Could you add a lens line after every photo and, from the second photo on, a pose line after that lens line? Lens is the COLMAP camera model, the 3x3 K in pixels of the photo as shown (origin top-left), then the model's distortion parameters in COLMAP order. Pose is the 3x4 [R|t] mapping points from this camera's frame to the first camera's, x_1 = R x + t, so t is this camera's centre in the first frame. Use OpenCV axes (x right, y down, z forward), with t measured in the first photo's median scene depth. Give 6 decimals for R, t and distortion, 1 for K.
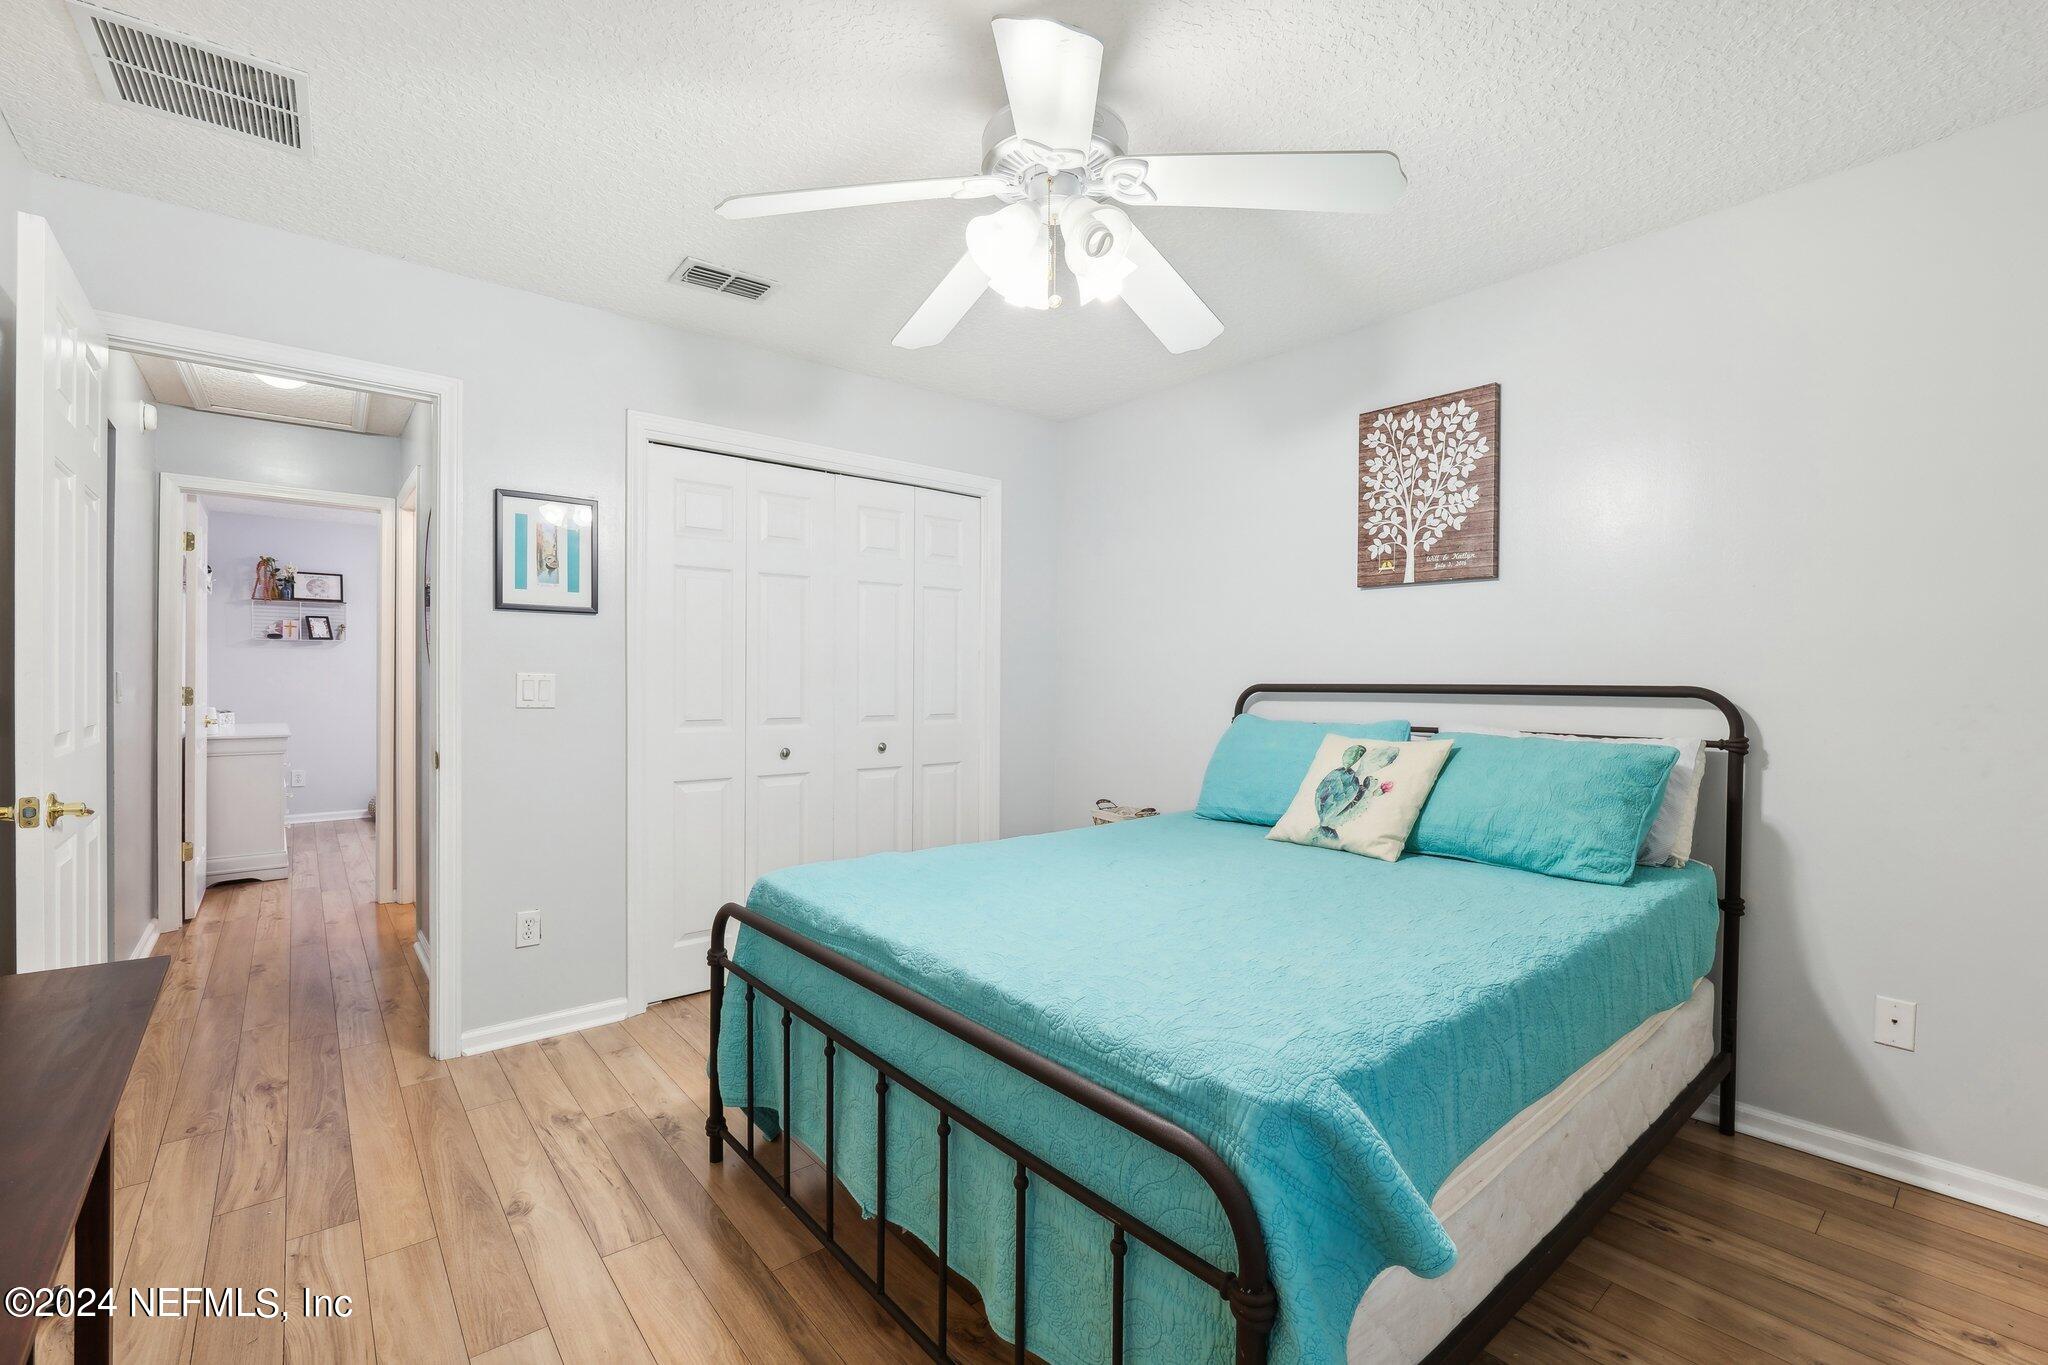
lens RADIAL K [[860.7, 0, 1016.0], [0, 860.7, 685.2], [0, 0, 1]] dist [-0.011944, 0.000896]
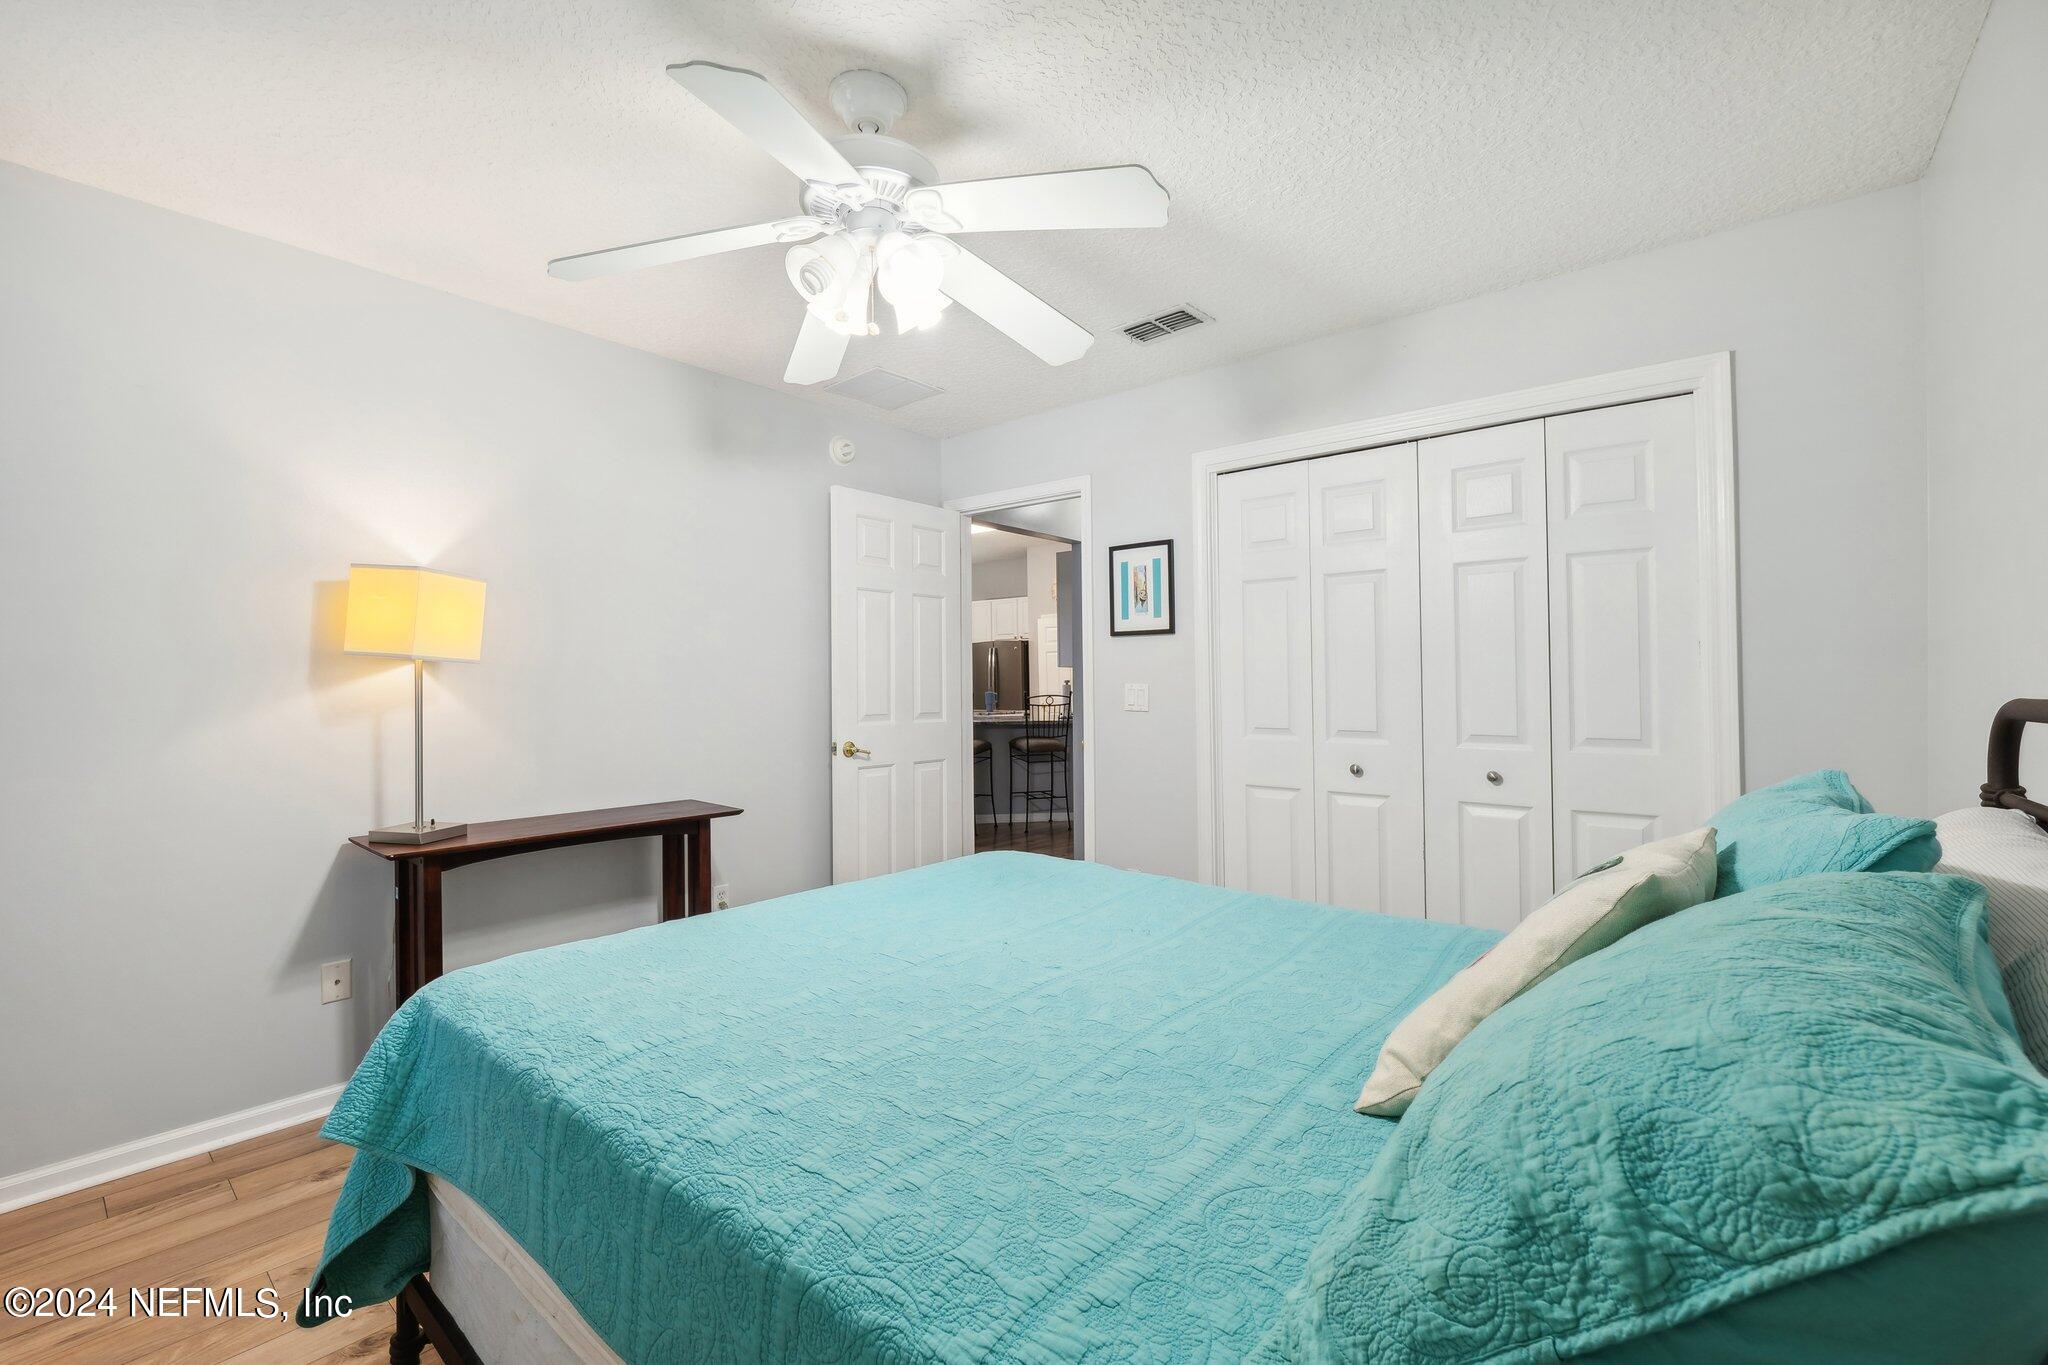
lens RADIAL K [[860.7, 0, 1020.0], [0, 860.7, 678.8], [0, 0, 1]] dist [-0.011944, 0.000896]
pose [[0.194817, -0.015414, -0.980718, 0.658950], [-0.004101, 0.999855, -0.016530, 0.000217], [0.980831, 0.007242, 0.194726, 0.578807]]
